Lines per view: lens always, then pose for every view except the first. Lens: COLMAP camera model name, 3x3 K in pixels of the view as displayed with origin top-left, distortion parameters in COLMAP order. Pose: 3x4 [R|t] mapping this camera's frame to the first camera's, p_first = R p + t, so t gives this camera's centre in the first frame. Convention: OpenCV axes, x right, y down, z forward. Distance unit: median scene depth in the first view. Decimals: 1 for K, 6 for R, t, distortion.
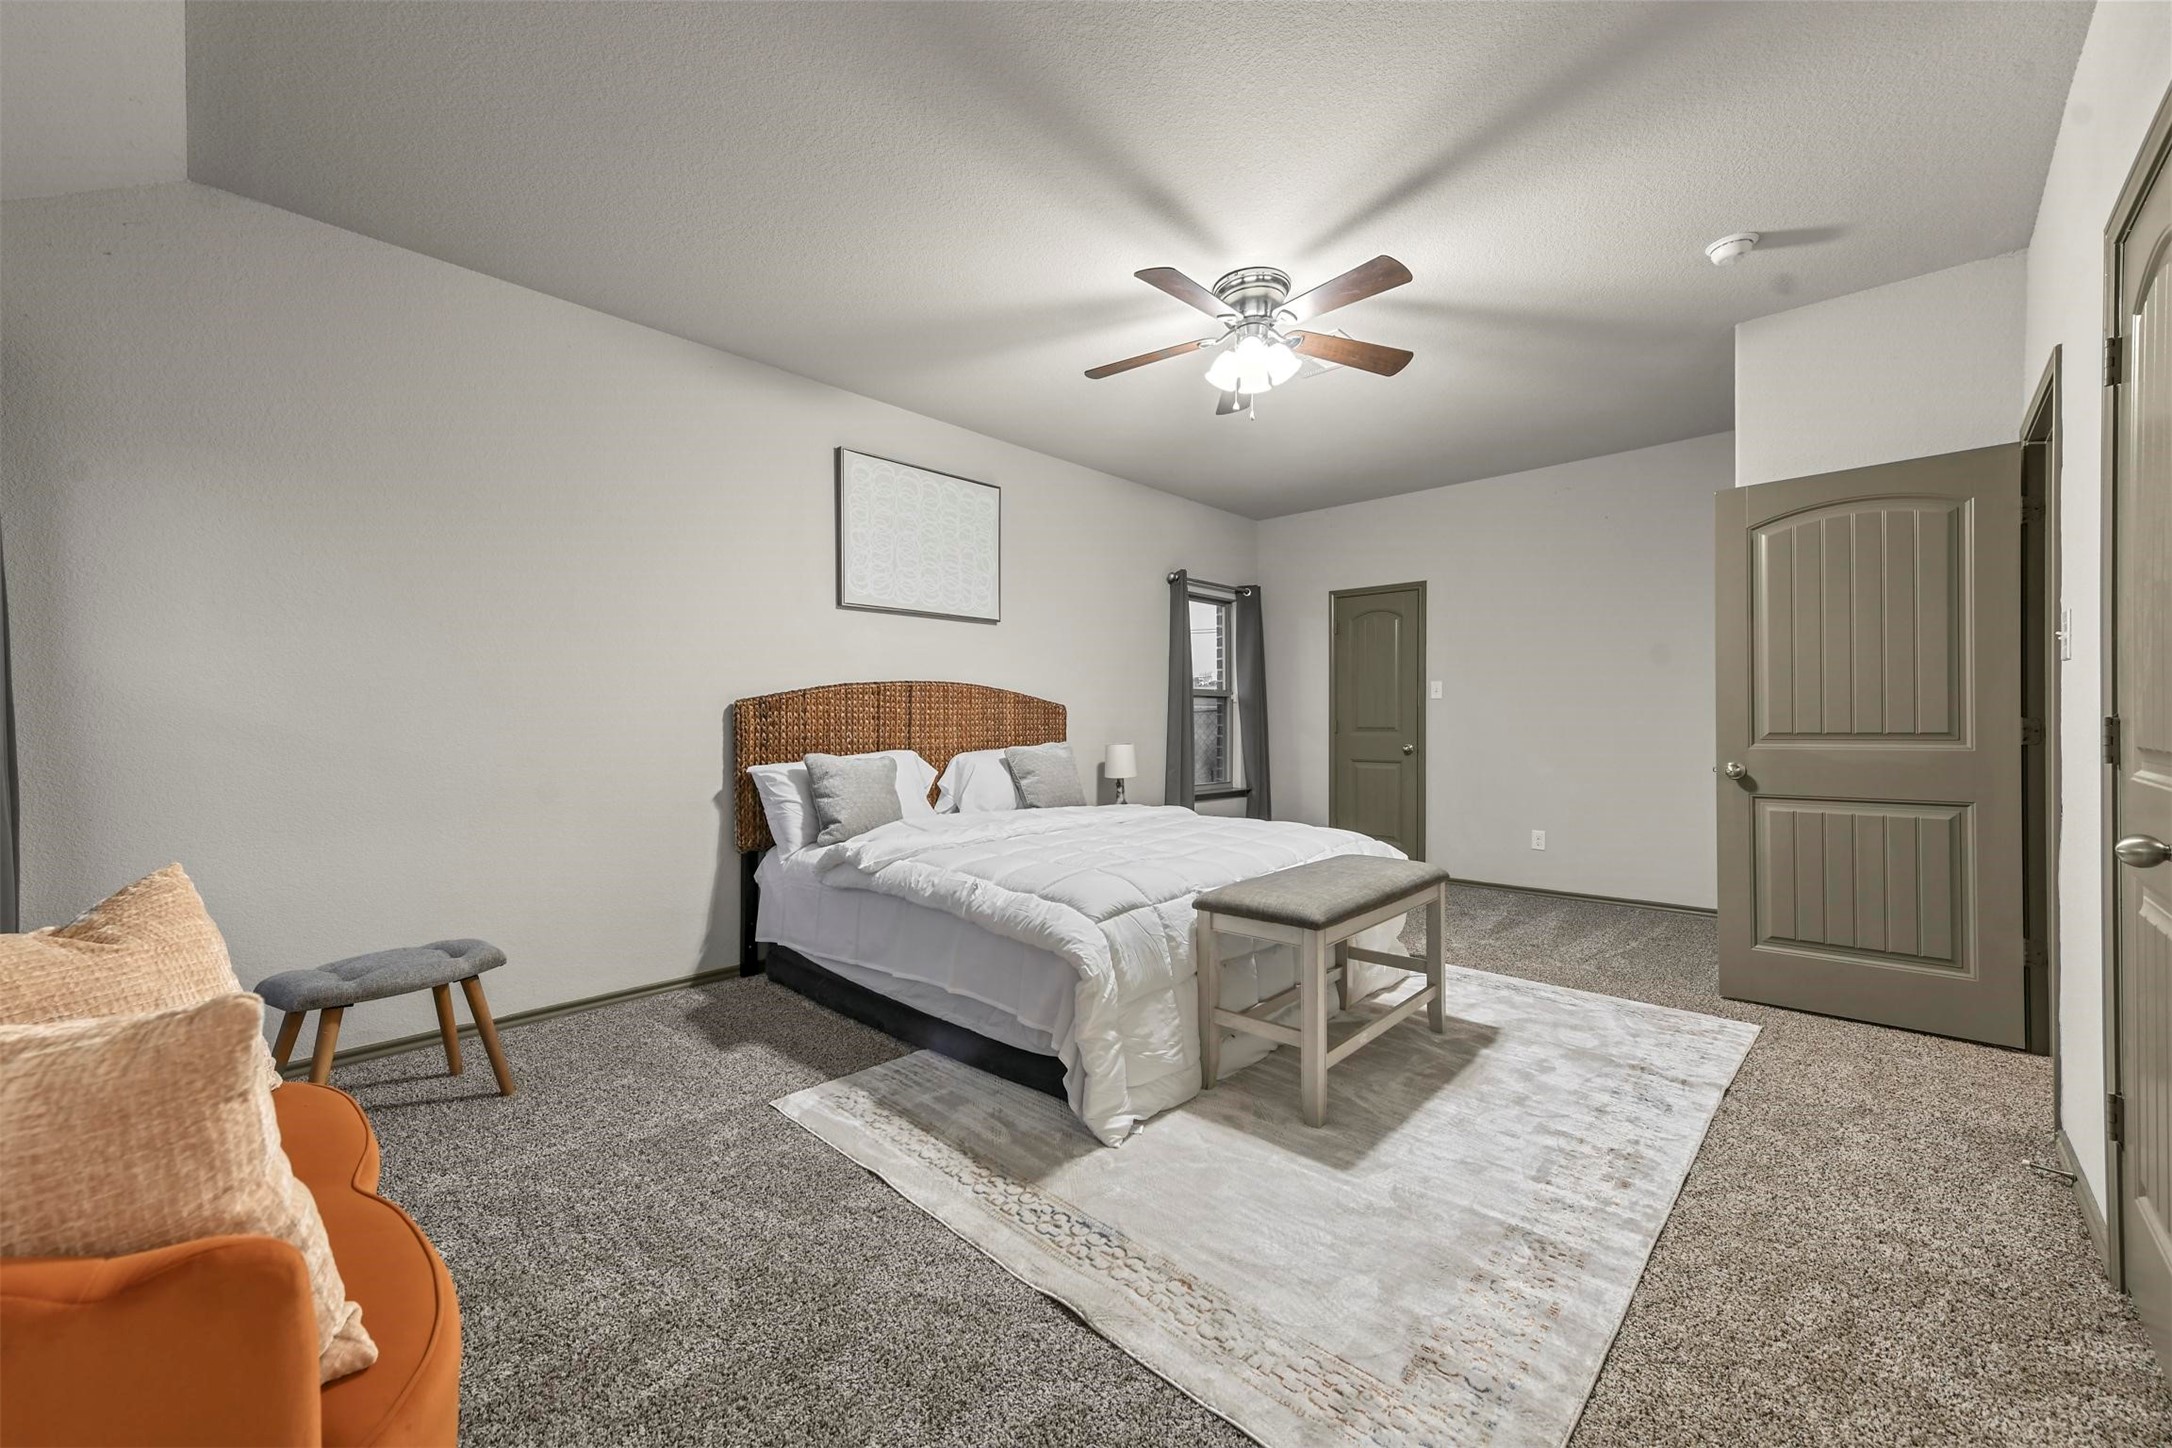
lens RADIAL K [[841.1, 0, 1086.0], [0, 841.1, 724.0], [0, 0, 1]] dist [-0.000373, 0.000013]
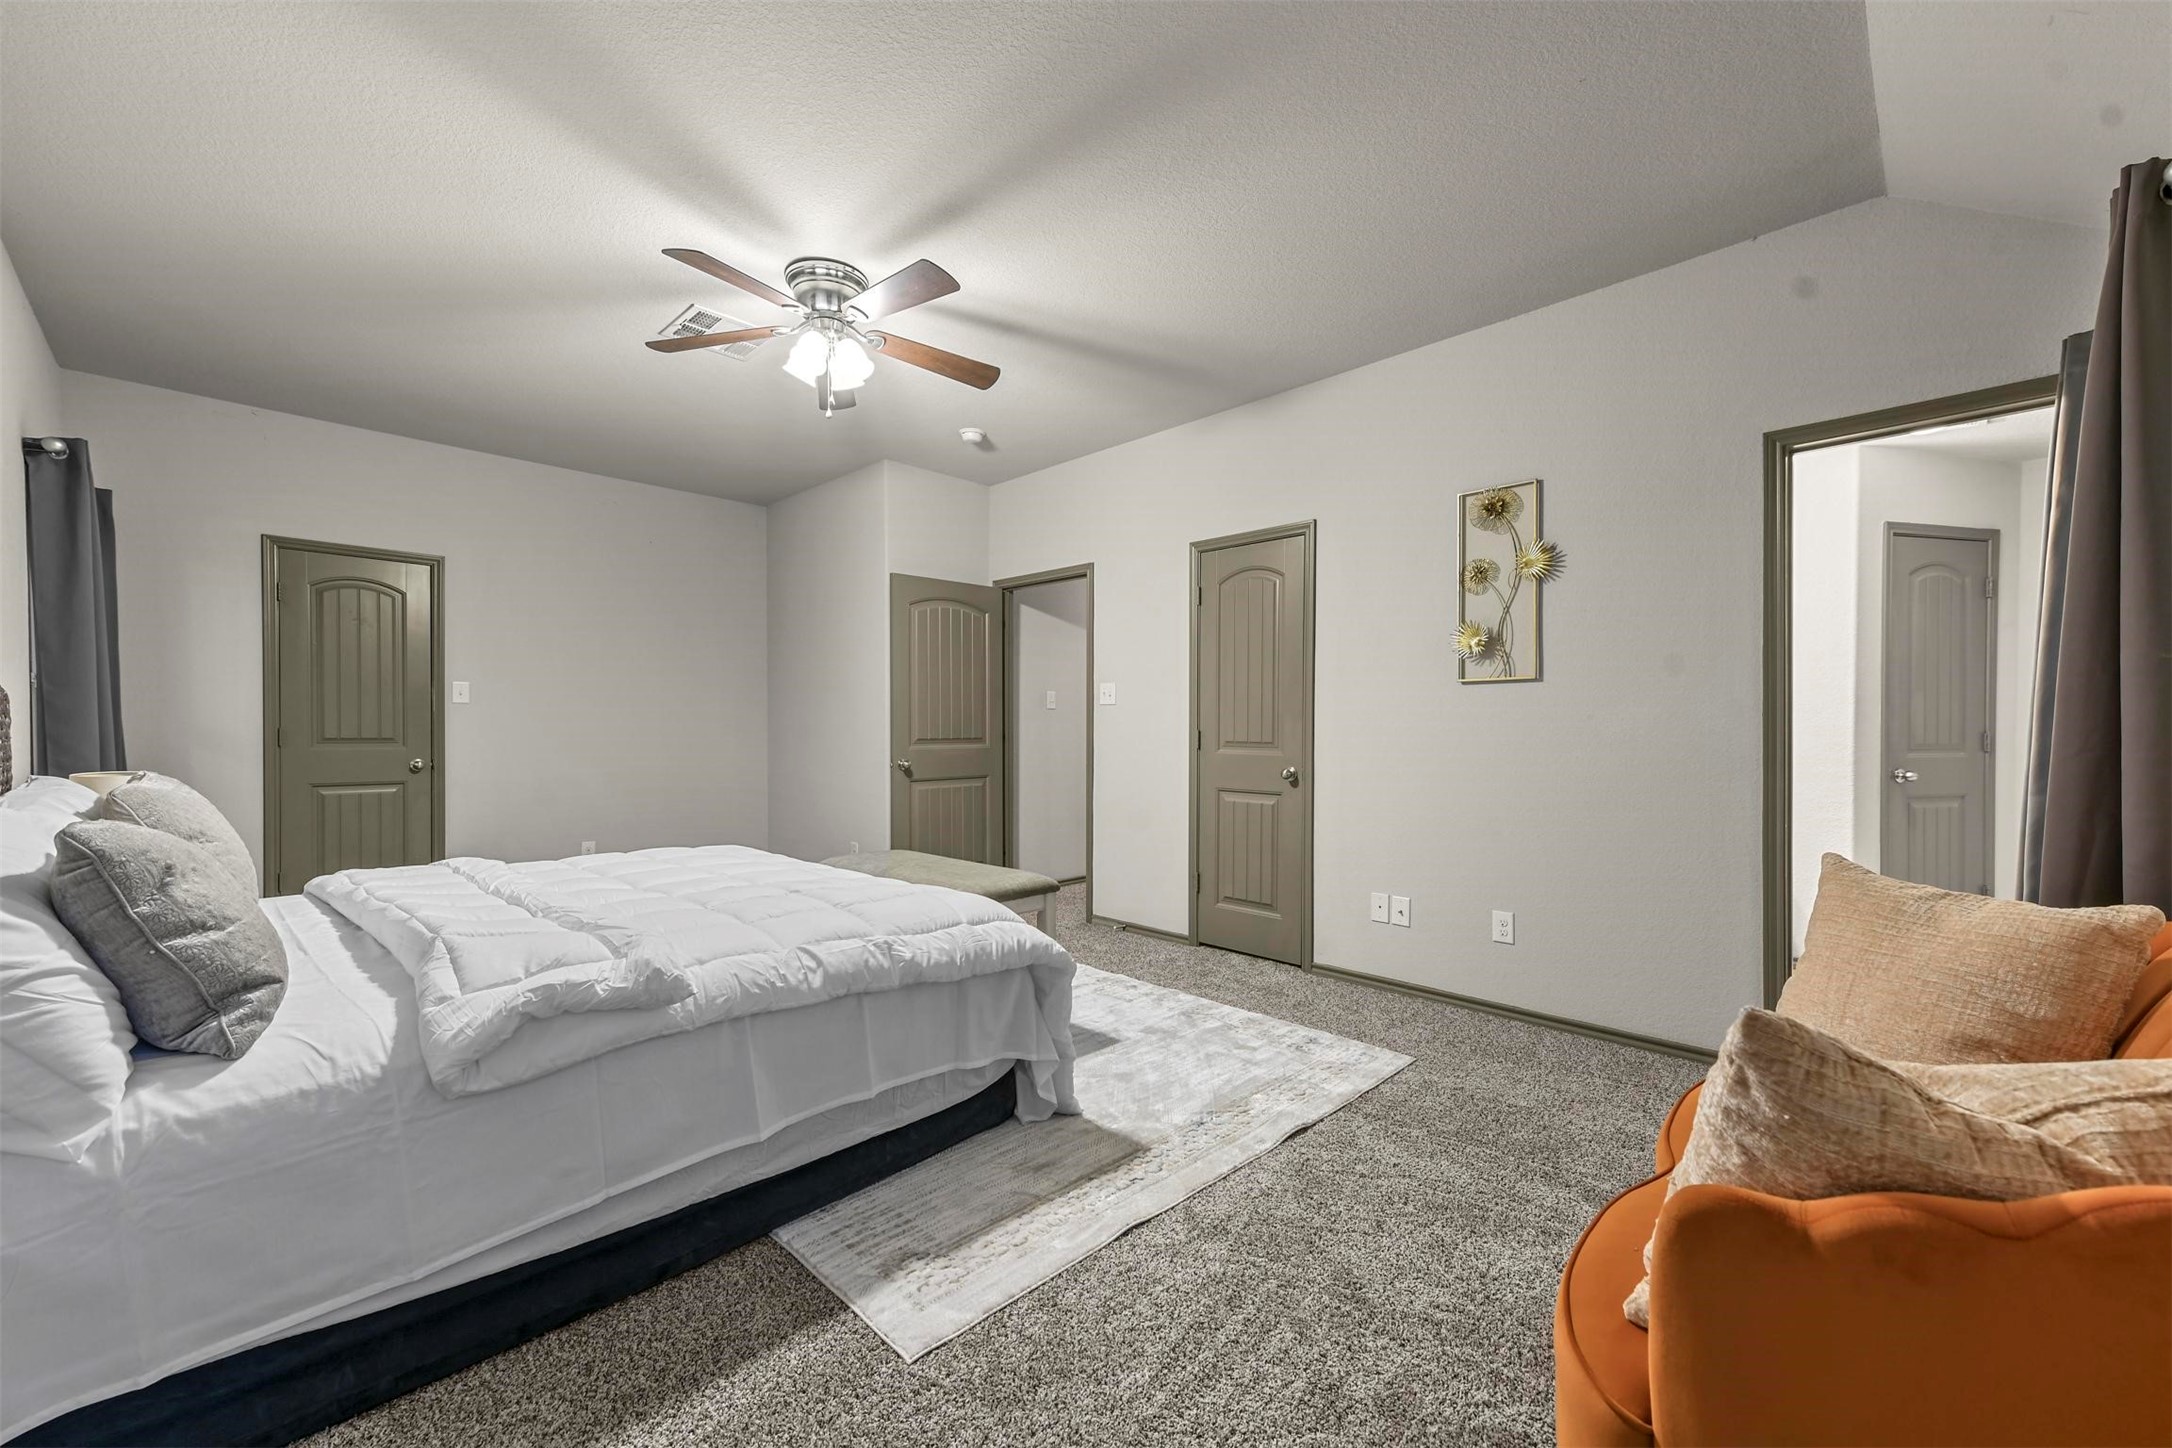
lens RADIAL K [[852.4, 0, 1088.9], [0, 852.4, 733.6], [0, 0, 1]] dist [0.017003, 0.000058]
pose [[0.030058, -0.002709, 0.999544, -0.795096], [-0.001115, 0.999996, 0.002743, -0.004112], [-0.999548, -0.001196, 0.030055, 0.684102]]
